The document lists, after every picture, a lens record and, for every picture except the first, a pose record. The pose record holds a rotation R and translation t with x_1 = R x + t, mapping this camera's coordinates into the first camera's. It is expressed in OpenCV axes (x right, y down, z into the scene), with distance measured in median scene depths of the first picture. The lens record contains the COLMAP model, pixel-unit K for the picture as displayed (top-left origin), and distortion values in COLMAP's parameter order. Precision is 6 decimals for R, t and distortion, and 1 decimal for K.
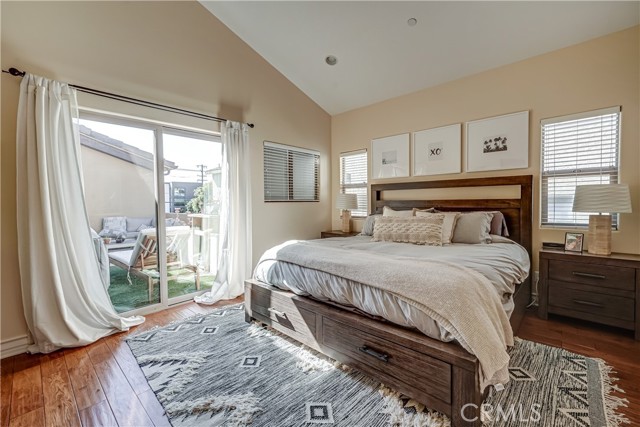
lens RADIAL K [[279.1, 0, 324.6], [0, 279.1, 212.5], [0, 0, 1]] dist [0.000138, 0.003828]
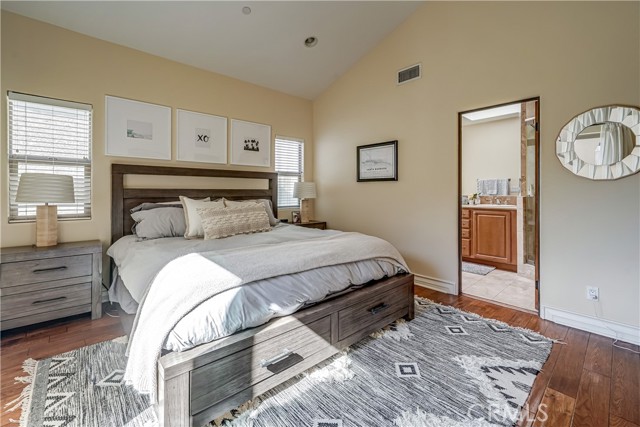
lens RADIAL K [[279.1, 0, 323.2], [0, 279.1, 194.4], [0, 0, 1]] dist [0.000138, 0.003828]
pose [[0.077057, -0.001377, 0.997026, -0.641602], [0.033740, 0.999430, -0.001227, -0.015404], [-0.996456, 0.033735, 0.077060, 0.654457]]
